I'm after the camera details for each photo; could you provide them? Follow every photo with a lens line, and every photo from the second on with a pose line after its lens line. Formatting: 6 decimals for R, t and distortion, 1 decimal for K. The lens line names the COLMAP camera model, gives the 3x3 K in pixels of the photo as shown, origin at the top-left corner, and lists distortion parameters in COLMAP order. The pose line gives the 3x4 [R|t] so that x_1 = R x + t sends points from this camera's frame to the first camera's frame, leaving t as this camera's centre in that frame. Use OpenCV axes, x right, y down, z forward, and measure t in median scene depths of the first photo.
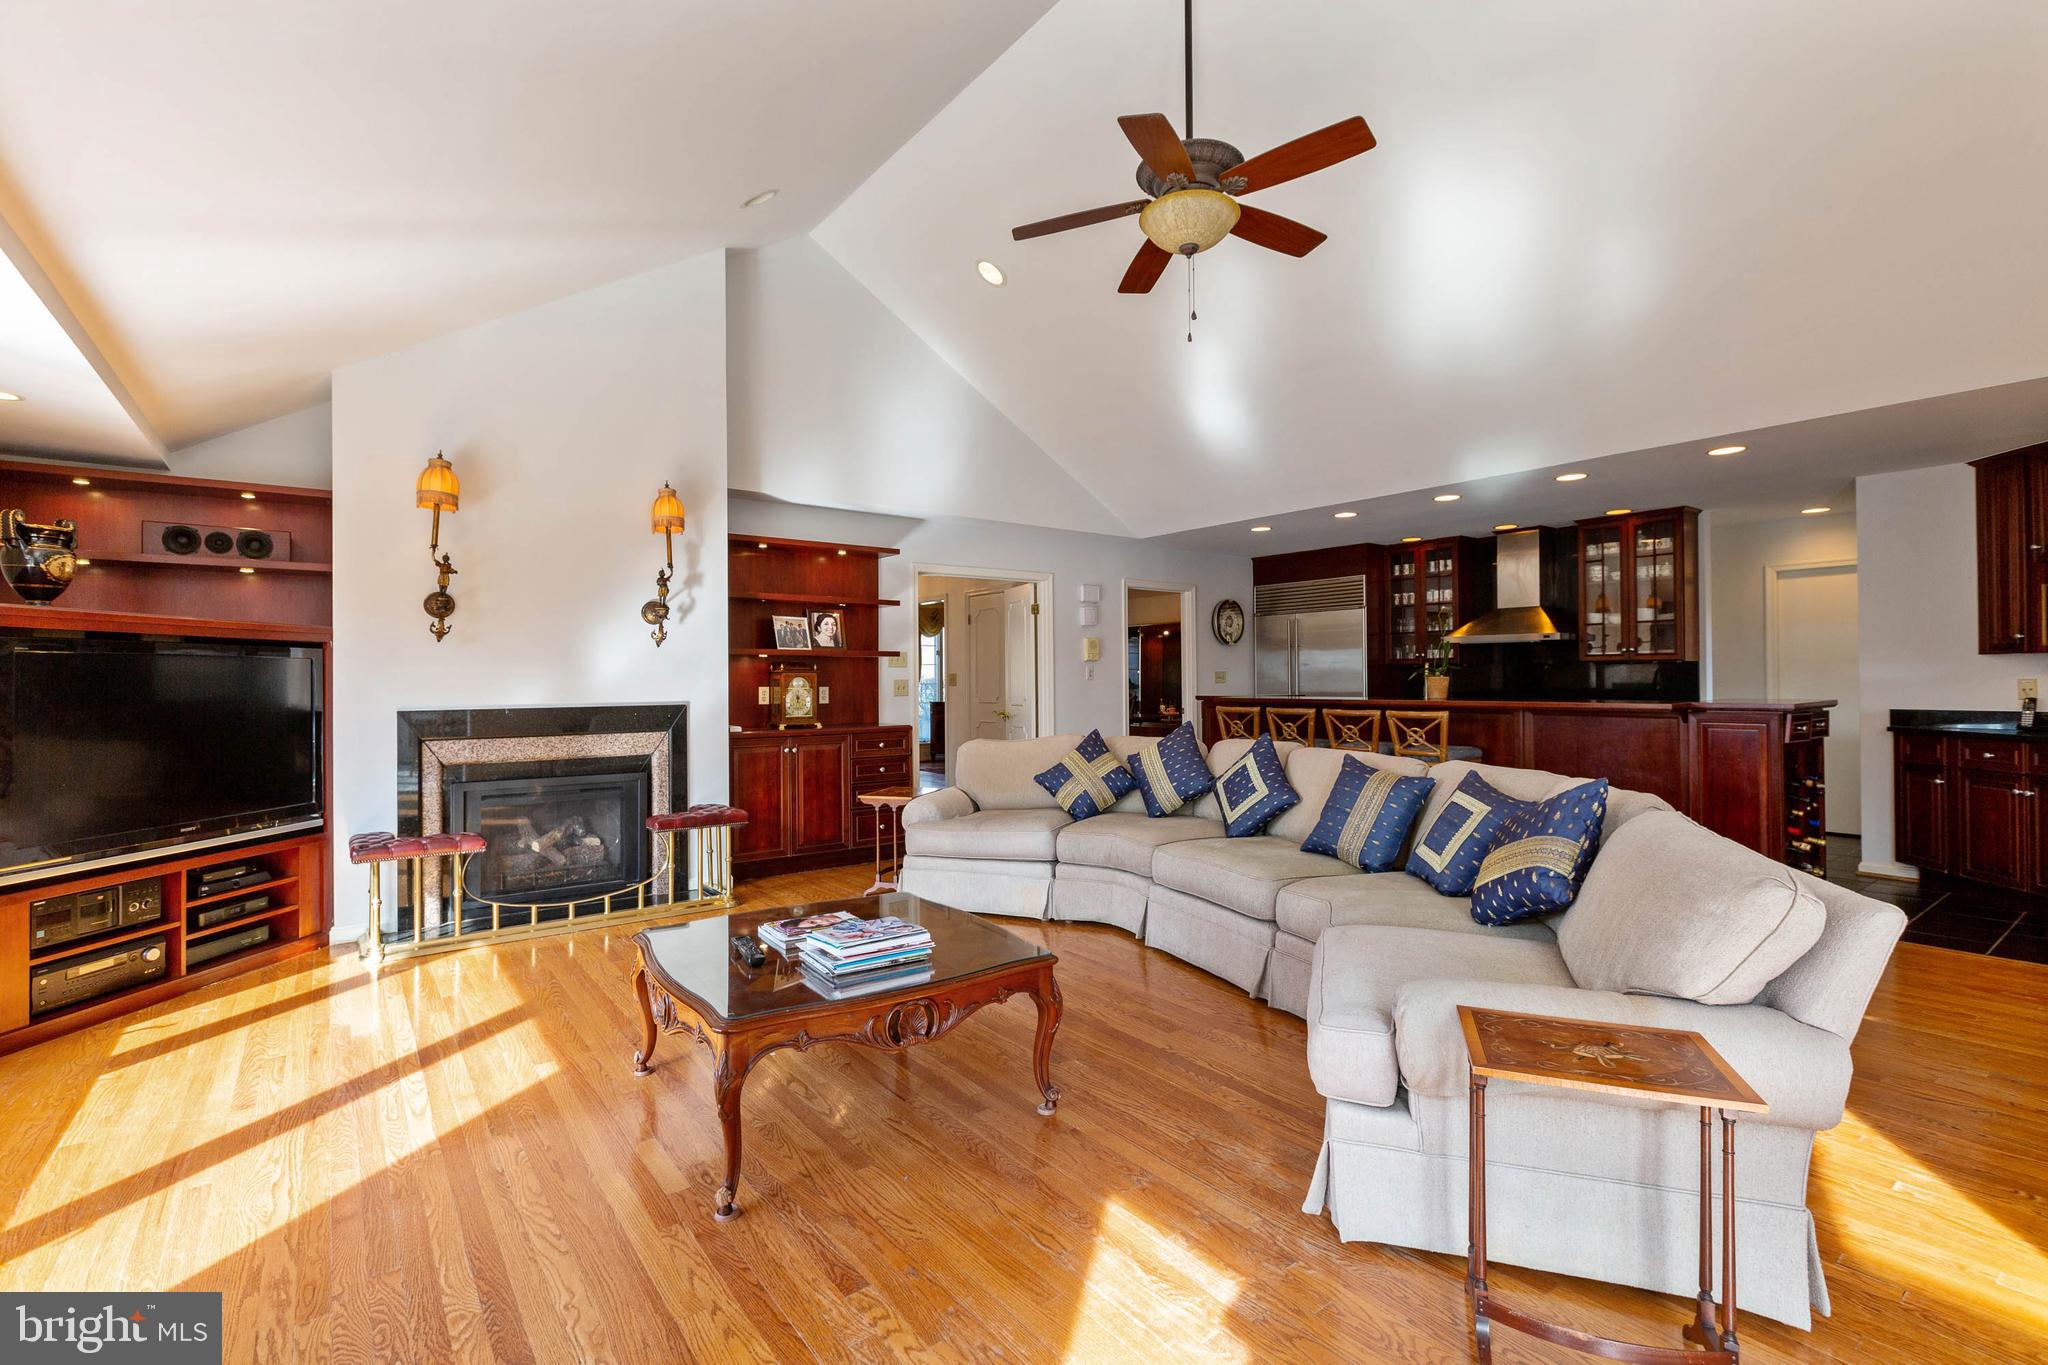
lens RADIAL K [[924.5, 0, 1024.0], [0, 924.5, 682.5], [0, 0, 1]] dist [-0.003649, 0.014012]
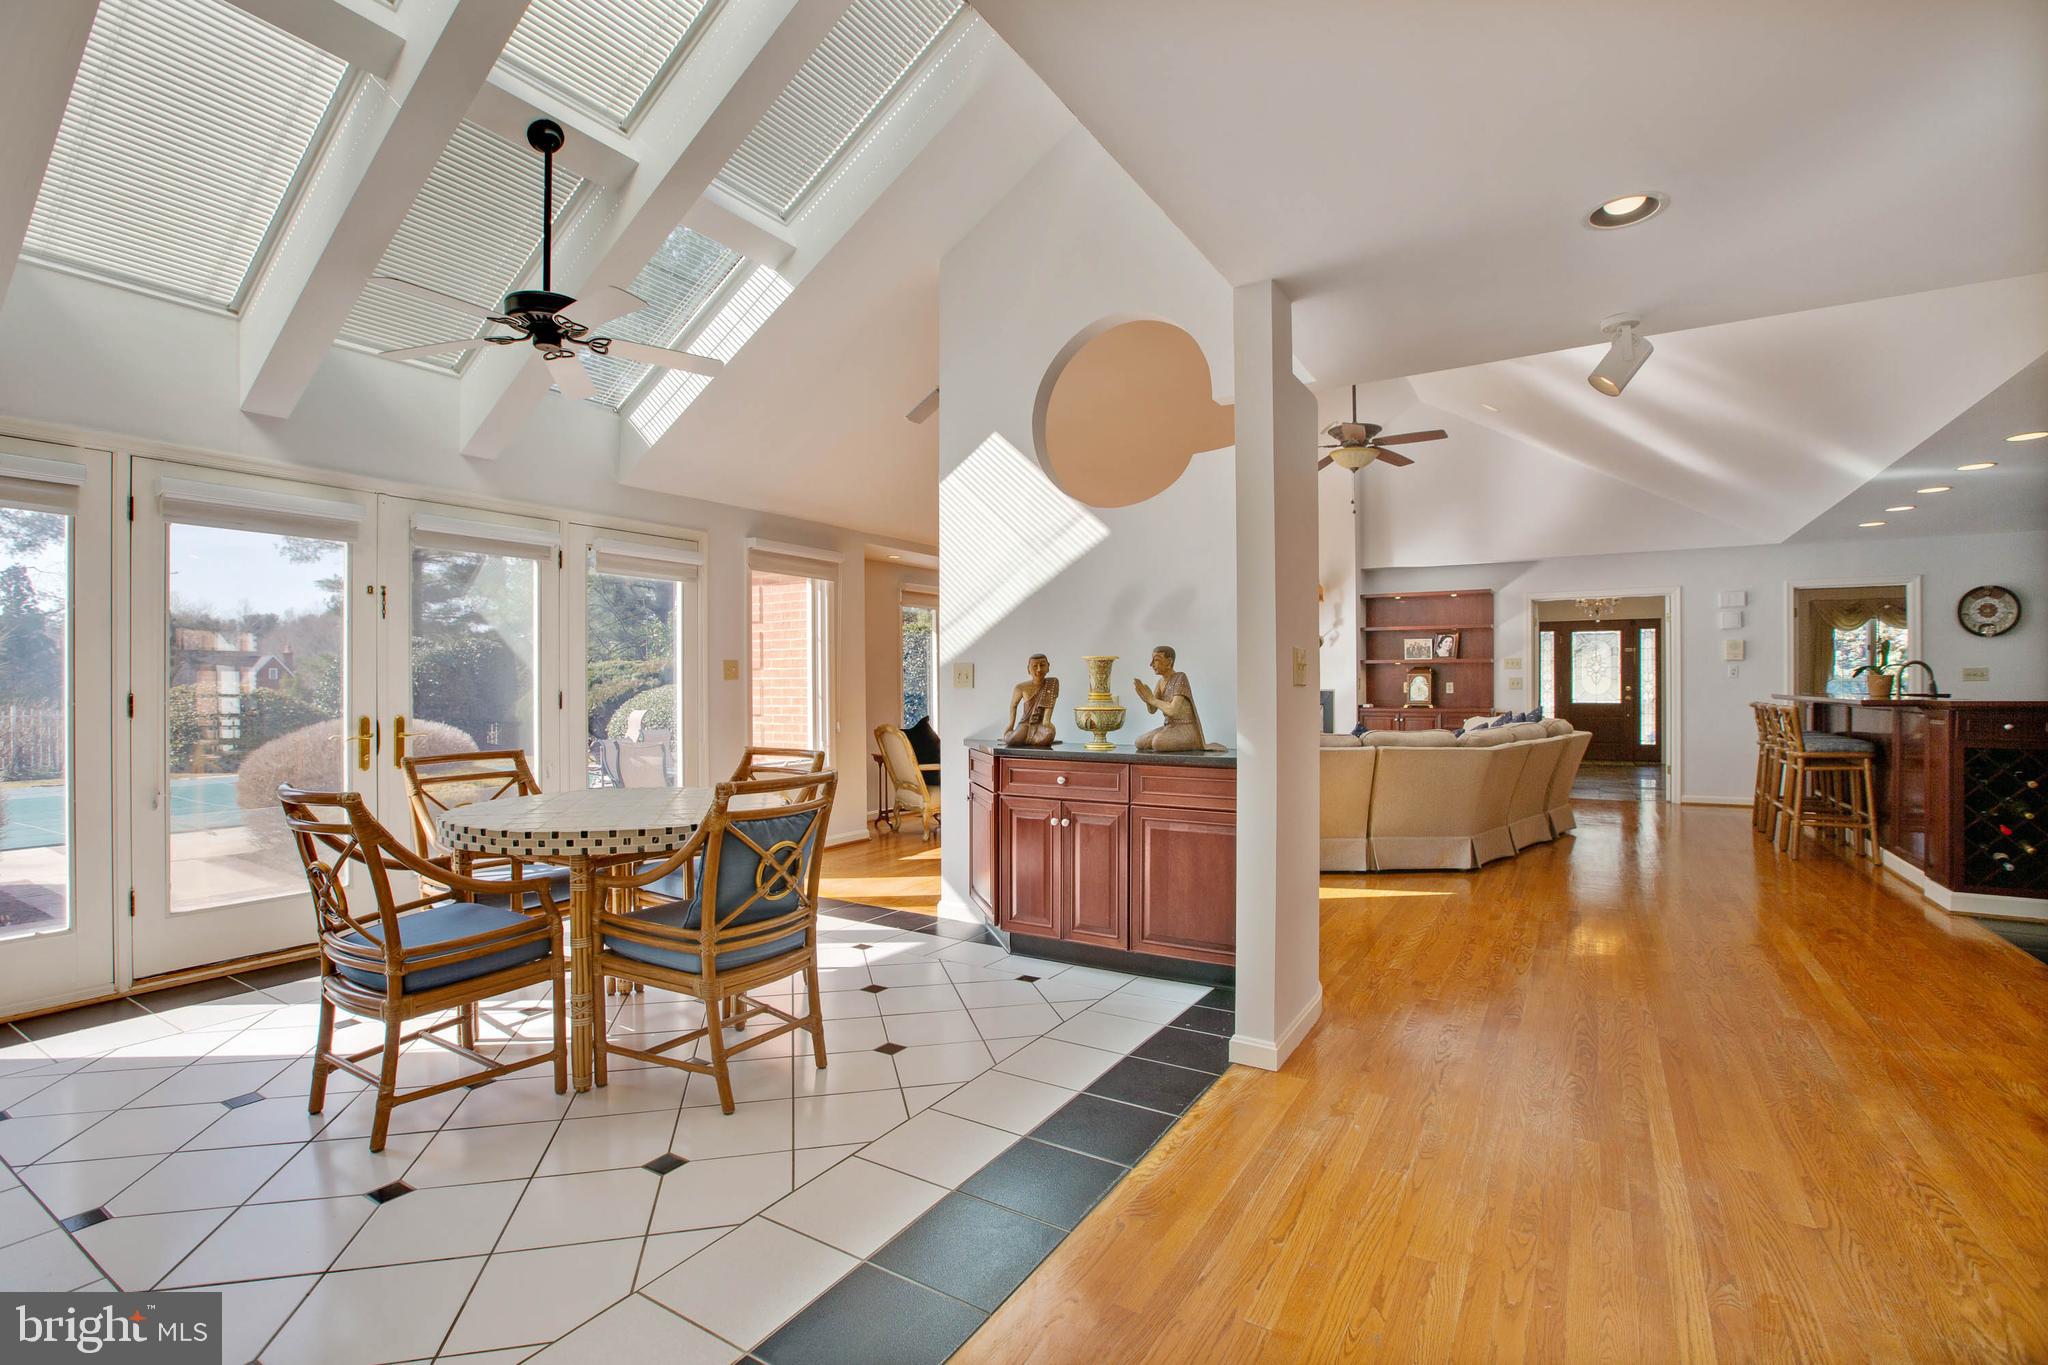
lens RADIAL K [[924.5, 0, 1024.0], [0, 924.5, 682.5], [0, 0, 1]] dist [-0.003649, 0.014012]
pose [[0.350444, 0.004089, -0.936575, 0.958821], [-0.000047, 0.999991, 0.004349, -0.001050], [0.936584, -0.001480, 0.350441, -0.220594]]
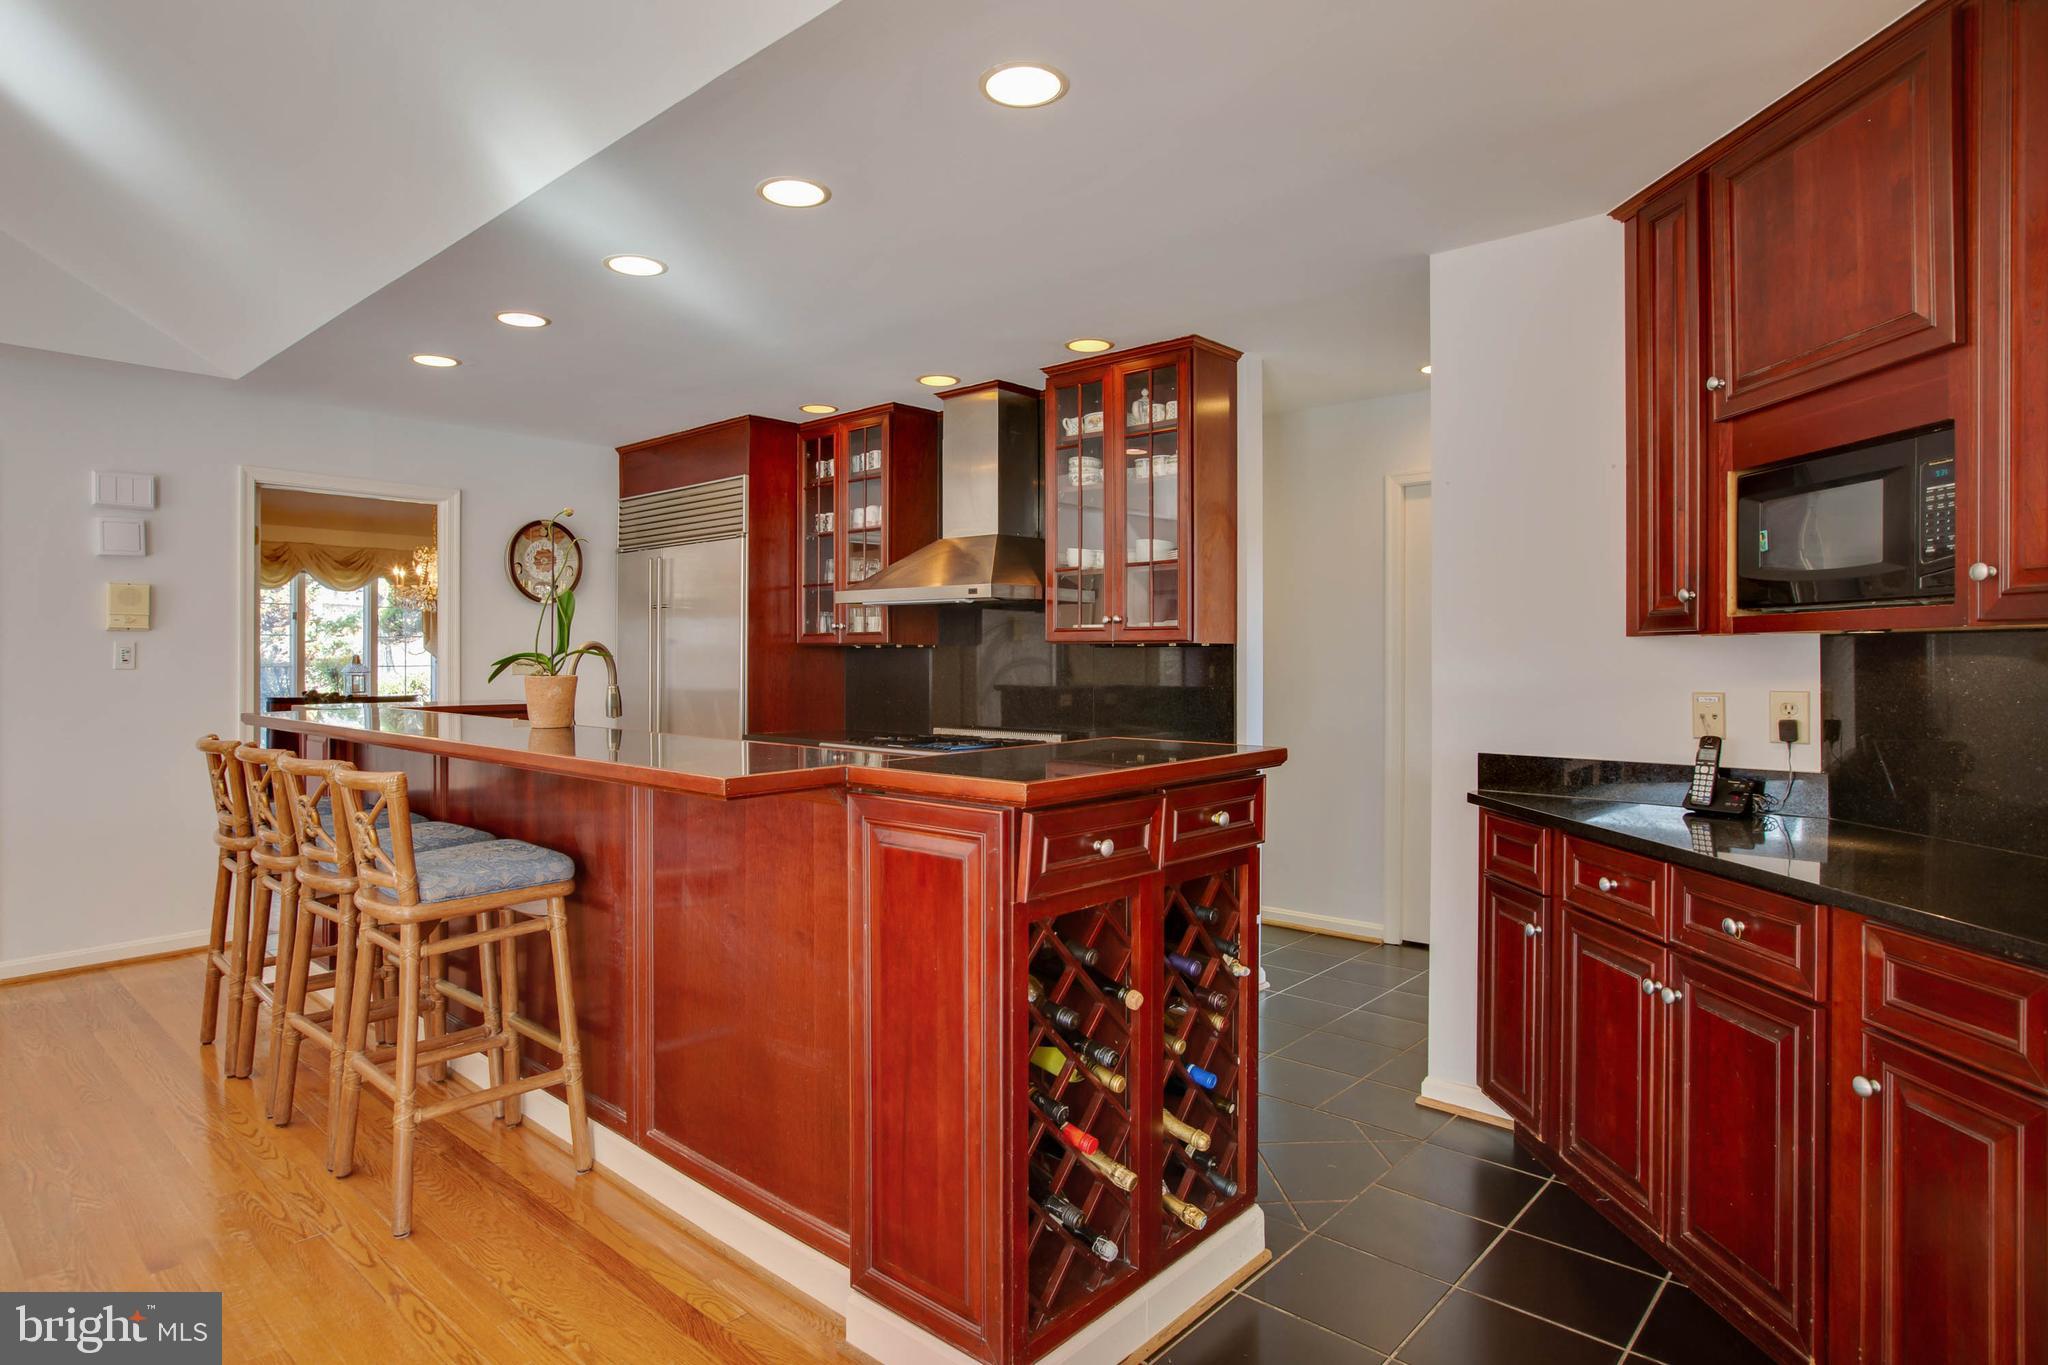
lens RADIAL K [[1093.3, 0, 1027.3], [0, 1093.3, 661.5], [0, 0, 1]] dist [0.002354, 0.000454]
pose [[0.983826, 0.005304, 0.179048, 0.505108], [-0.005832, 0.999980, 0.002425, -0.012936], [-0.179031, -0.003430, 0.983837, 0.419725]]
